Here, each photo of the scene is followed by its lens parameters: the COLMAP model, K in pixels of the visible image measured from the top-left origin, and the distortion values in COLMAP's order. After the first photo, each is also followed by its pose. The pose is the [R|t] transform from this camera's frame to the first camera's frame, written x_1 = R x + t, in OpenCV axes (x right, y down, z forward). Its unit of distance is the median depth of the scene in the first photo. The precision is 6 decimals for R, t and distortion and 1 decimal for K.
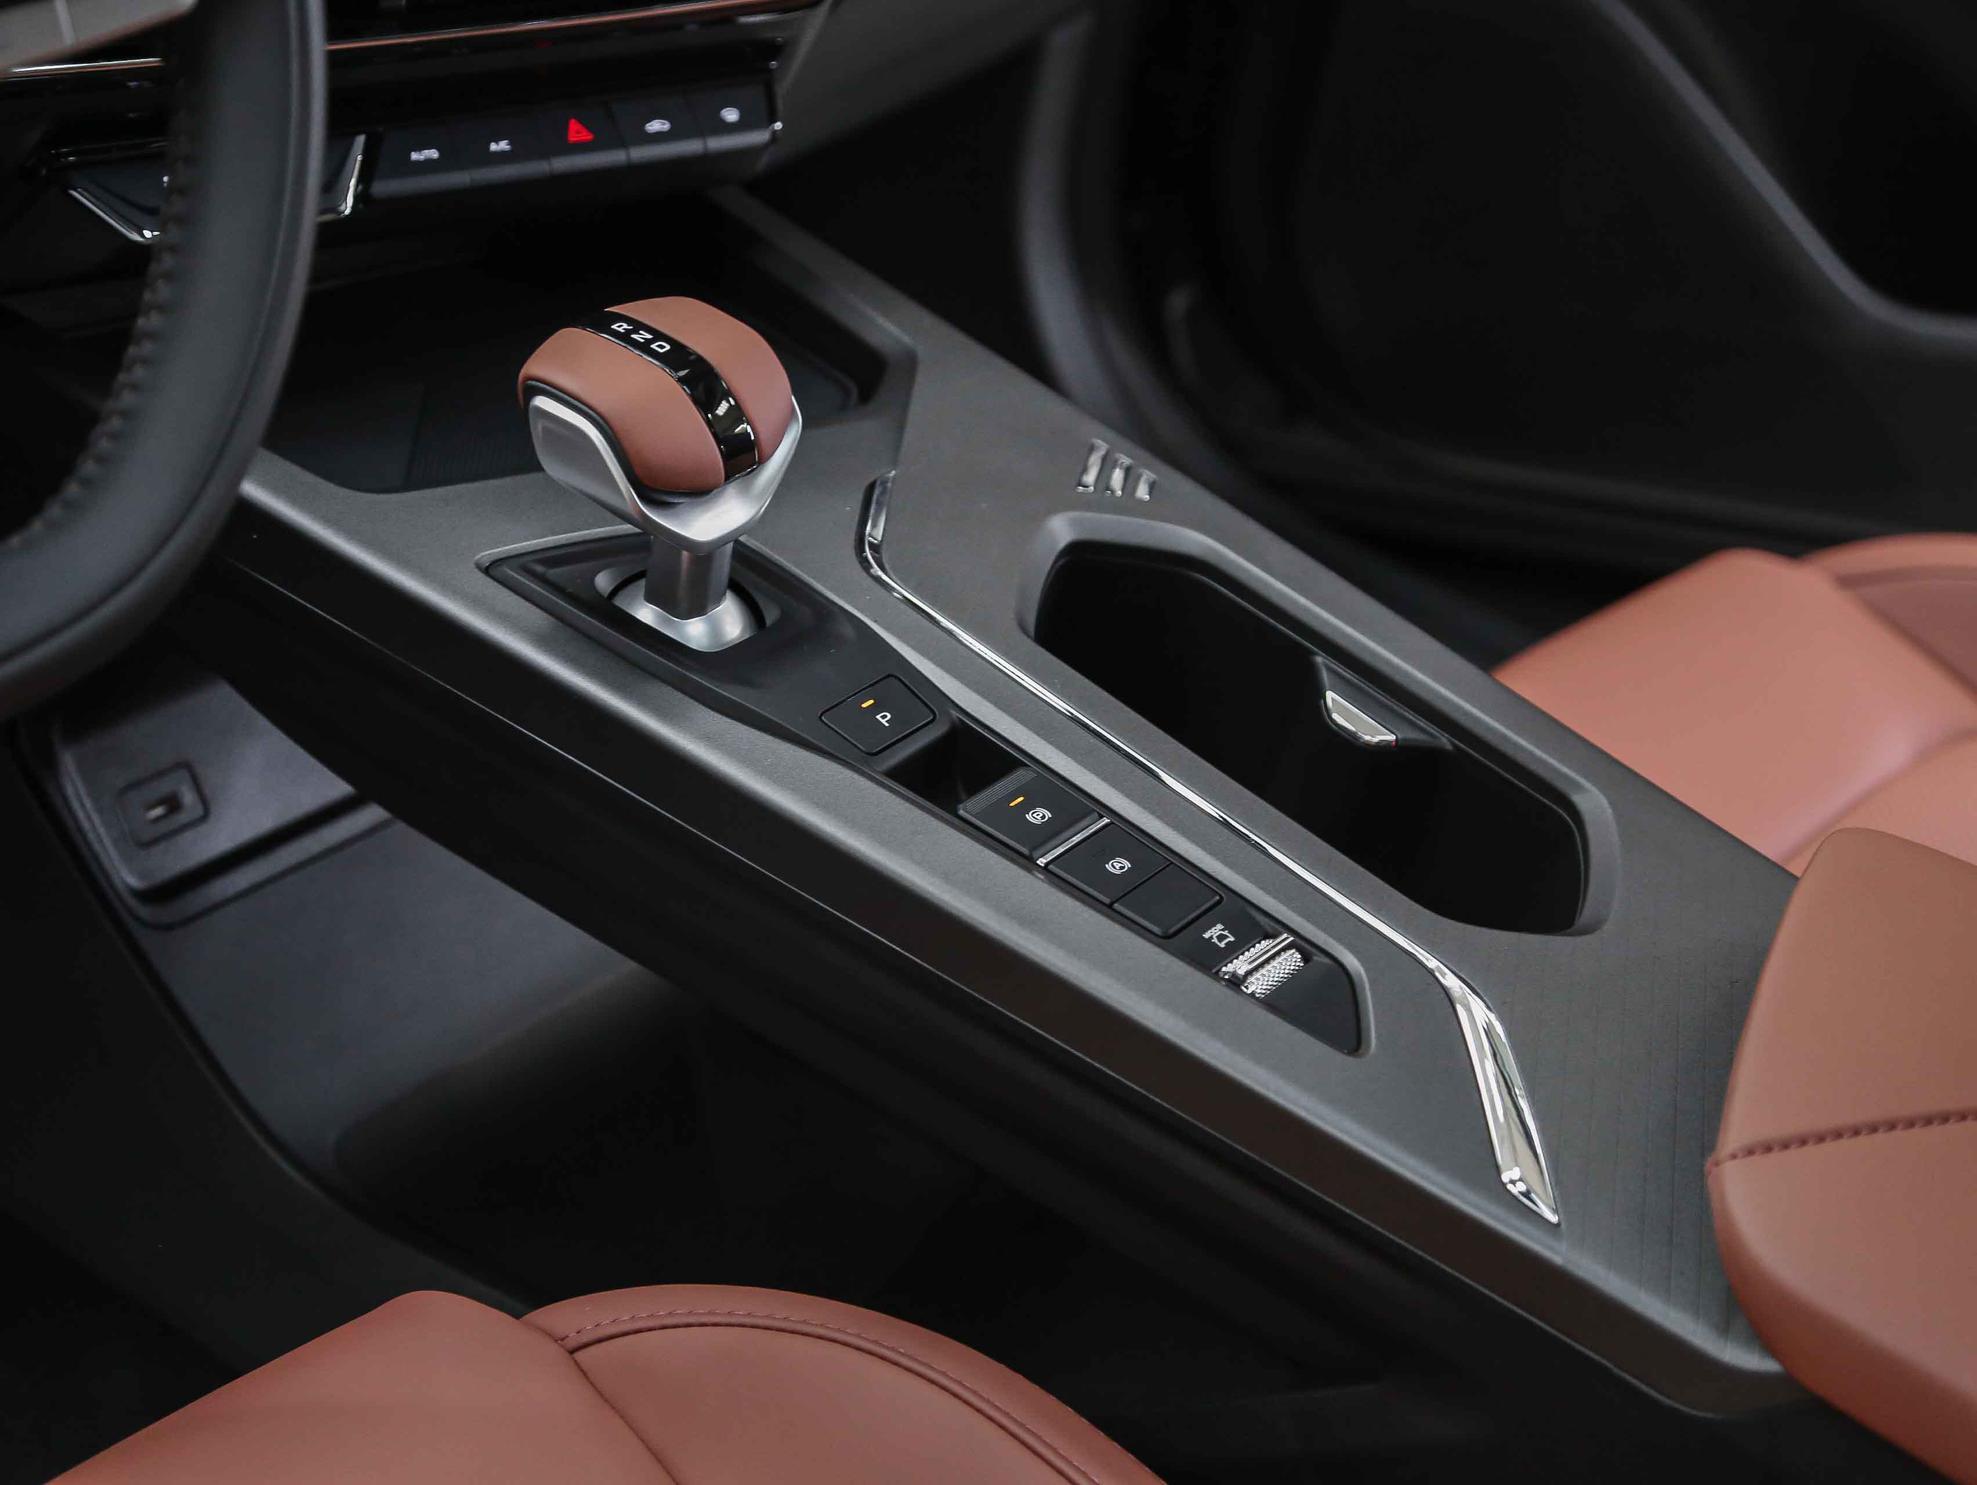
lens RADIAL K [[3306.8, 0, 988.5], [0, 3306.8, 742.5], [0, 0, 1]] dist [0.264072, -0.009316]
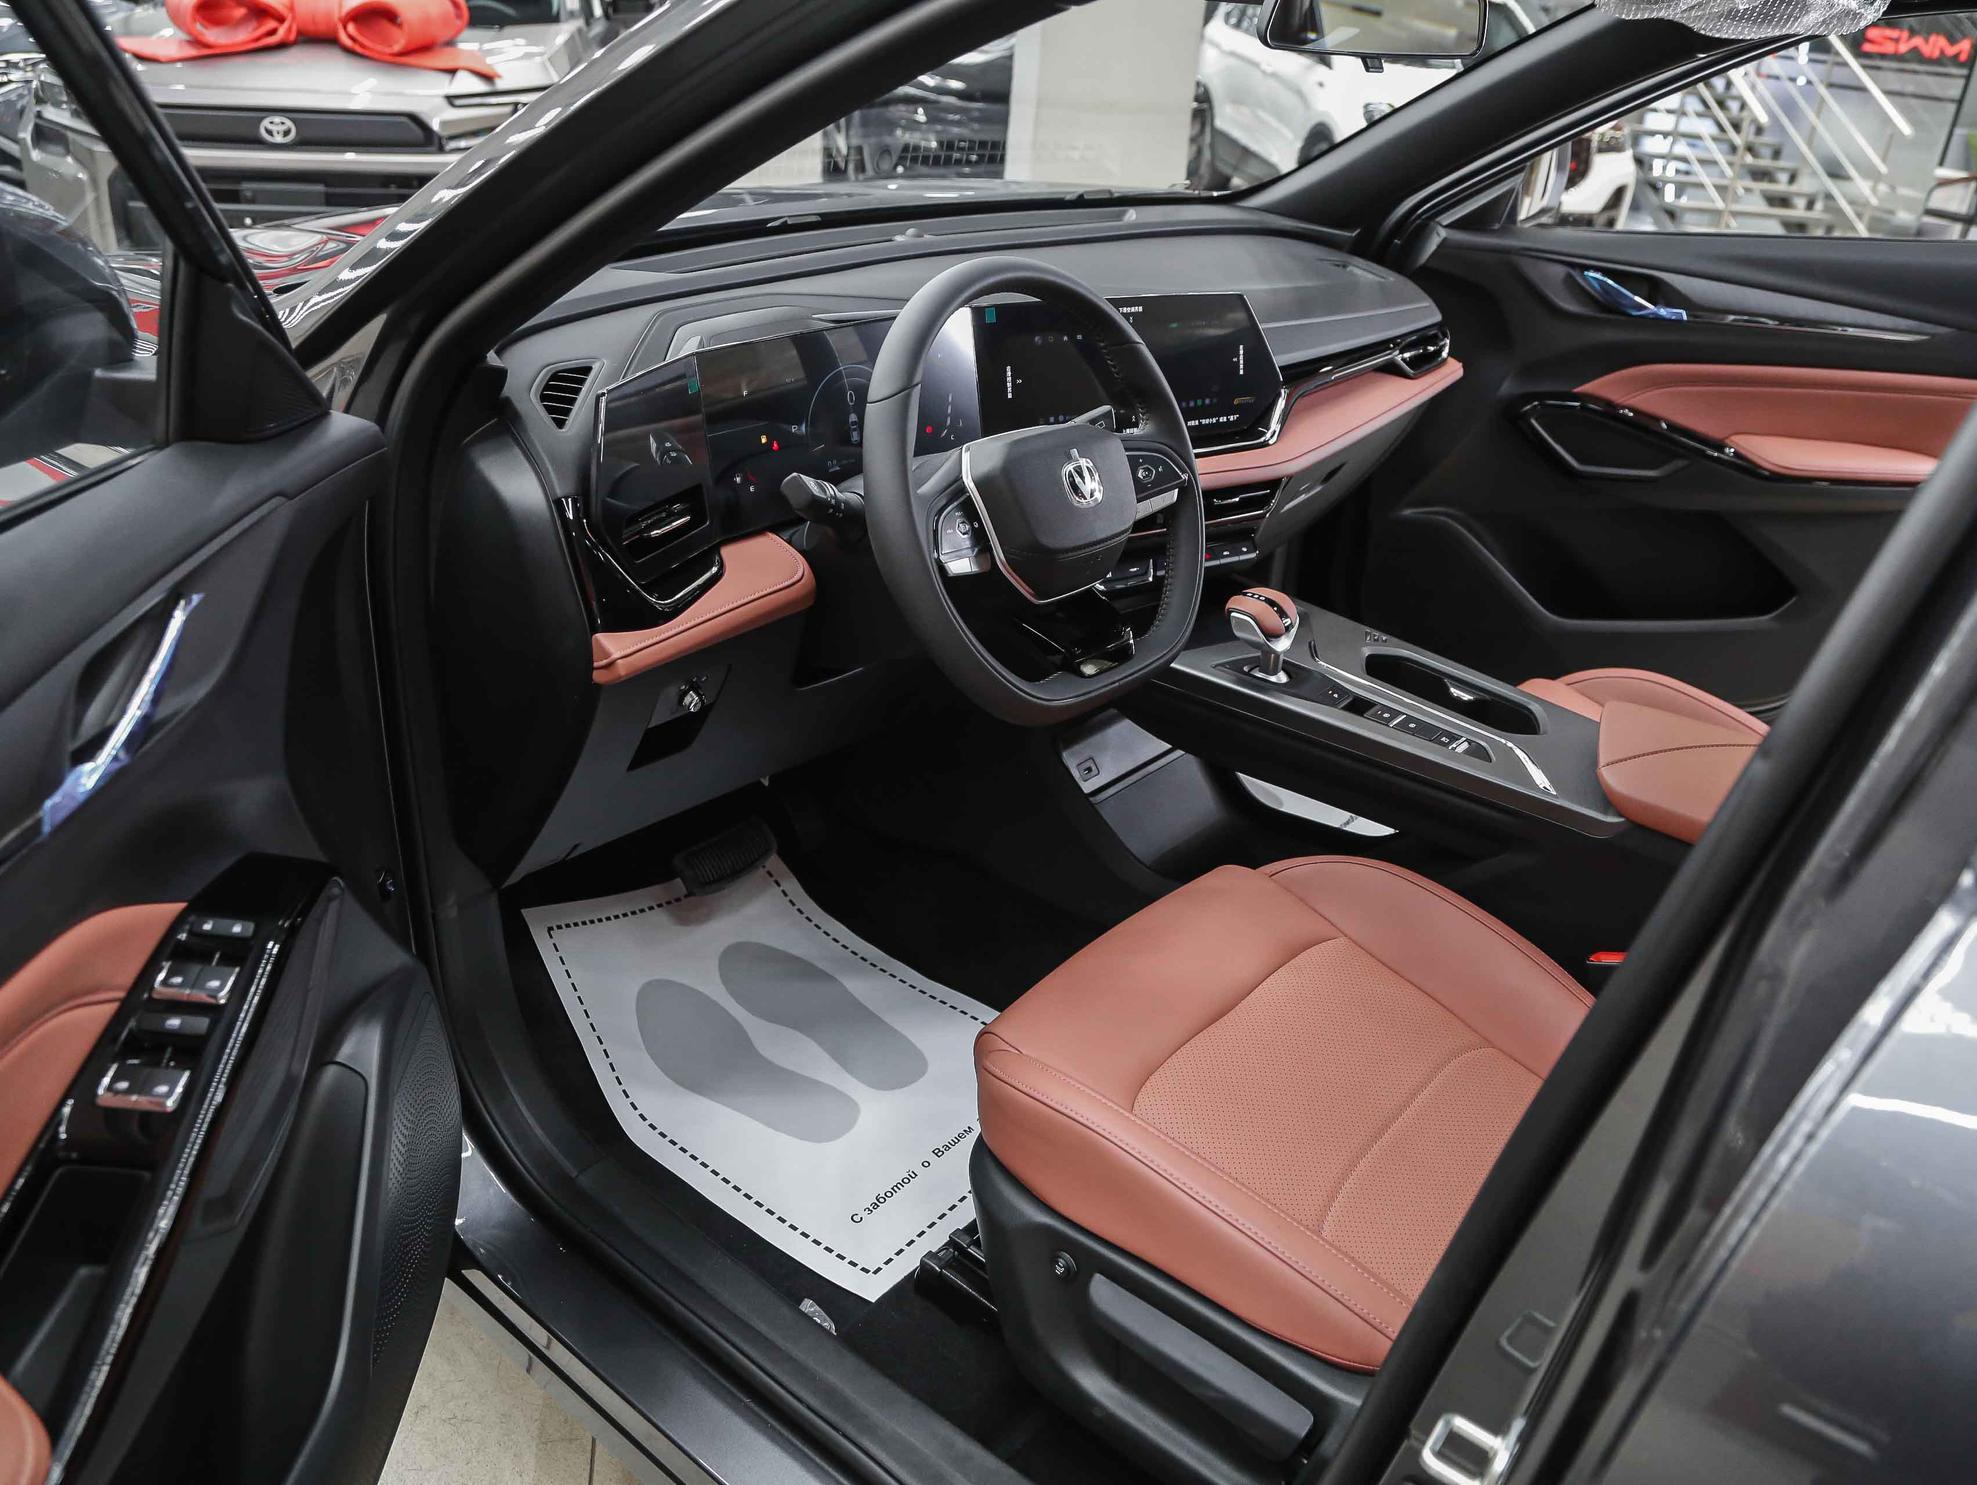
lens RADIAL K [[1742.9, 0, 988.5], [0, 1742.9, 742.5], [0, 0, 1]] dist [-0.000504, -0.000196]
pose [[0.996373, -0.083626, 0.015728, -0.431443], [0.085090, 0.980651, -0.176305, 0.335615], [-0.000680, 0.177004, 0.984210, -0.810478]]
